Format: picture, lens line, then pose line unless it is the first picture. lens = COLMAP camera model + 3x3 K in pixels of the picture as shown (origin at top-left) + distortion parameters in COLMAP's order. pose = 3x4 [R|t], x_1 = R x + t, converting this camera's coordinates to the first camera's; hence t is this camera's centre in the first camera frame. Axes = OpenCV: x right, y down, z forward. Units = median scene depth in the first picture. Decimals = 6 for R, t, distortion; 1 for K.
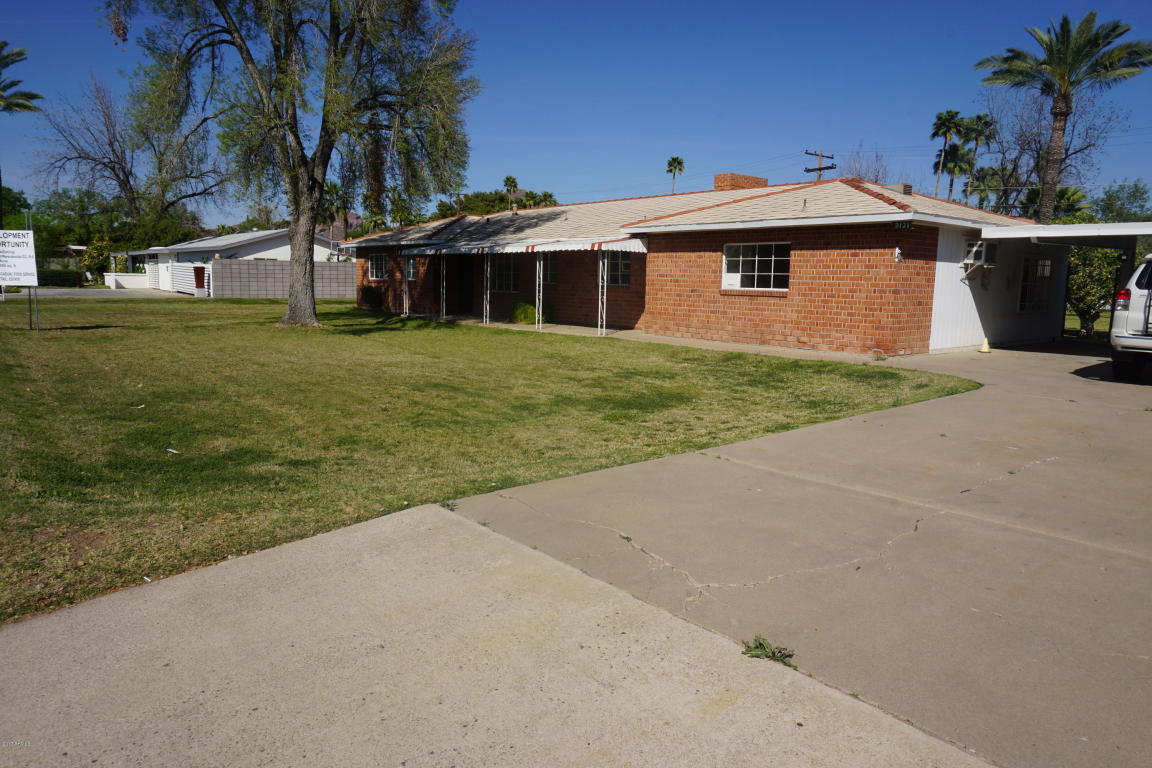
lens RADIAL K [[775.2, 0, 570.3], [0, 775.2, 382.3], [0, 0, 1]] dist [-0.015984, -0.002617]
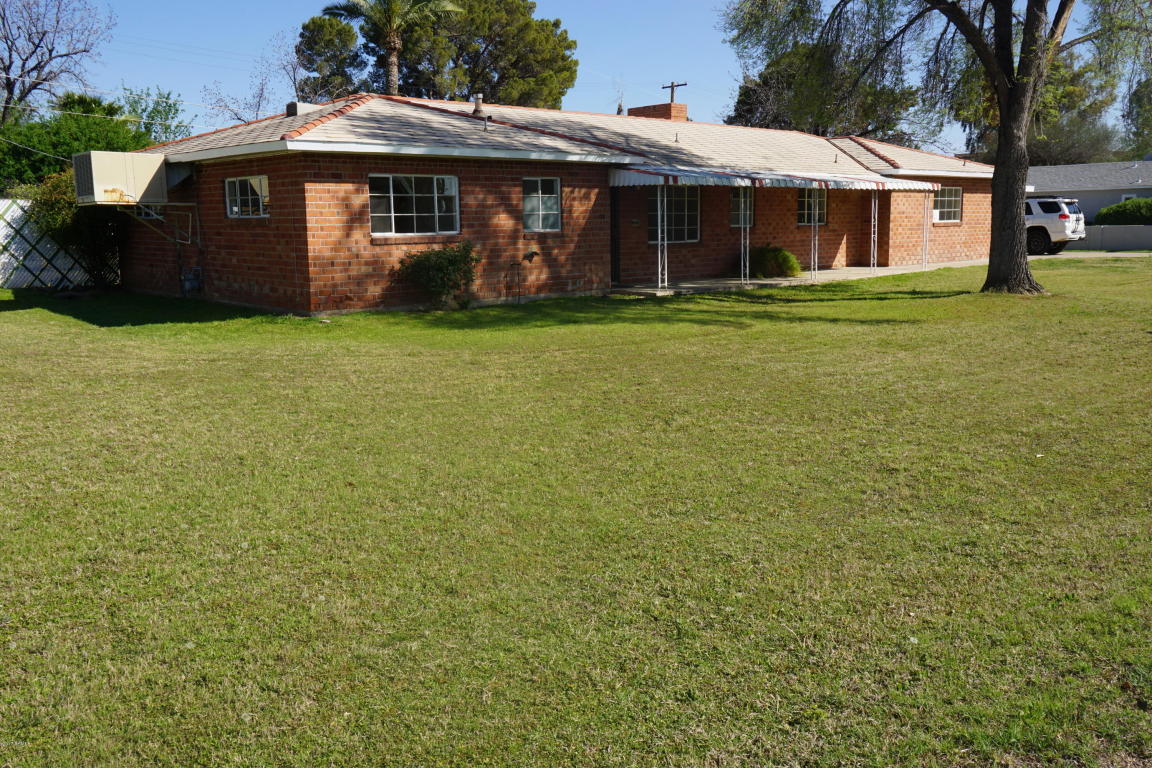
lens RADIAL K [[1008.6, 0, 575.1], [0, 1008.6, 383.1], [0, 0, 1]] dist [0.072867, -0.001171]
pose [[-0.077608, -0.171100, 0.982192, -0.494087], [0.144586, 0.972817, 0.180891, -0.085372], [-0.986444, 0.156050, -0.050759, 0.576704]]
